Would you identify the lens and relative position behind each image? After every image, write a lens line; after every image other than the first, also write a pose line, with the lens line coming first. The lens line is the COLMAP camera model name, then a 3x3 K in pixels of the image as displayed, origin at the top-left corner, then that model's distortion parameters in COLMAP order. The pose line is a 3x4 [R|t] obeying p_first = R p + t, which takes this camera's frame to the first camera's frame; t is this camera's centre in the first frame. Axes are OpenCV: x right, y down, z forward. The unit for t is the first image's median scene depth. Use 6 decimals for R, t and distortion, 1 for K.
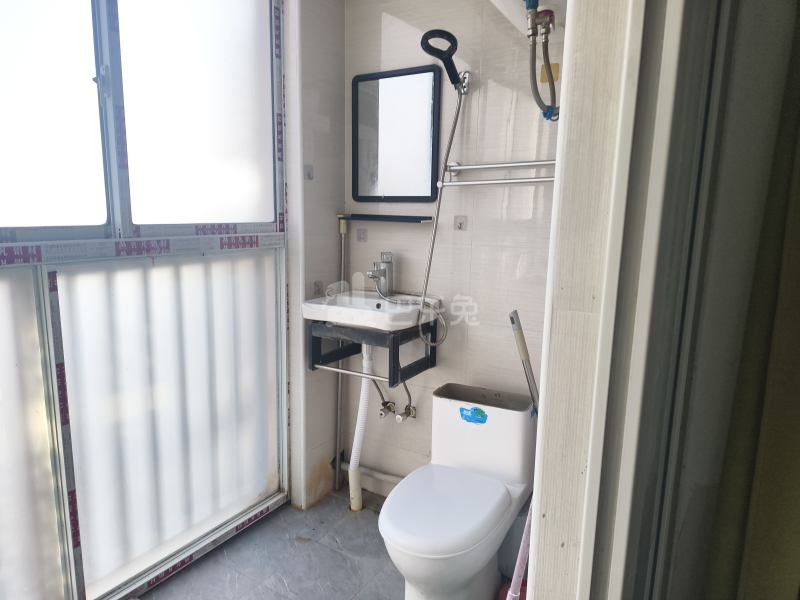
lens RADIAL K [[550.1, 0, 398.0], [0, 550.1, 299.6], [0, 0, 1]] dist [0.003504, -0.003659]
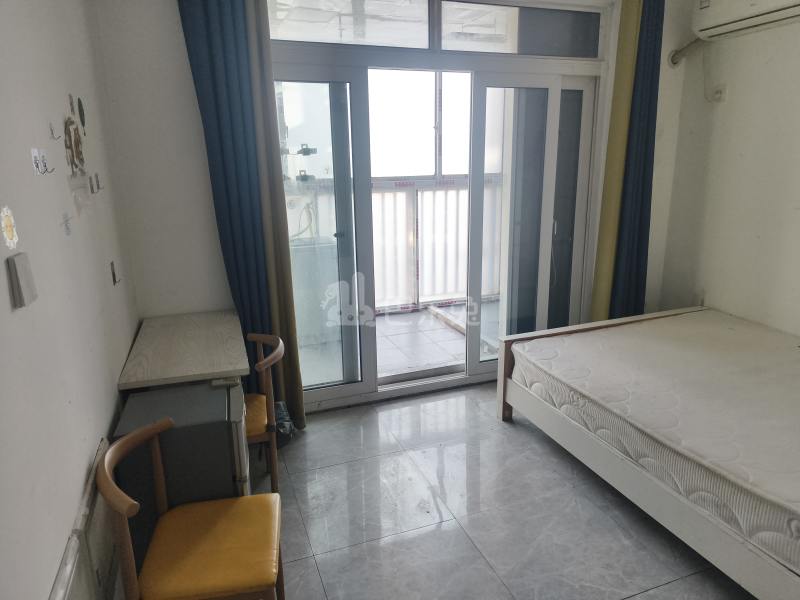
lens RADIAL K [[550.1, 0, 398.0], [0, 550.1, 299.6], [0, 0, 1]] dist [0.003504, -0.003659]
pose [[0.780149, 0.139509, -0.609841, 1.249527], [-0.074964, 0.988641, 0.130265, 0.162140], [0.621087, -0.055910, 0.781745, -1.519959]]
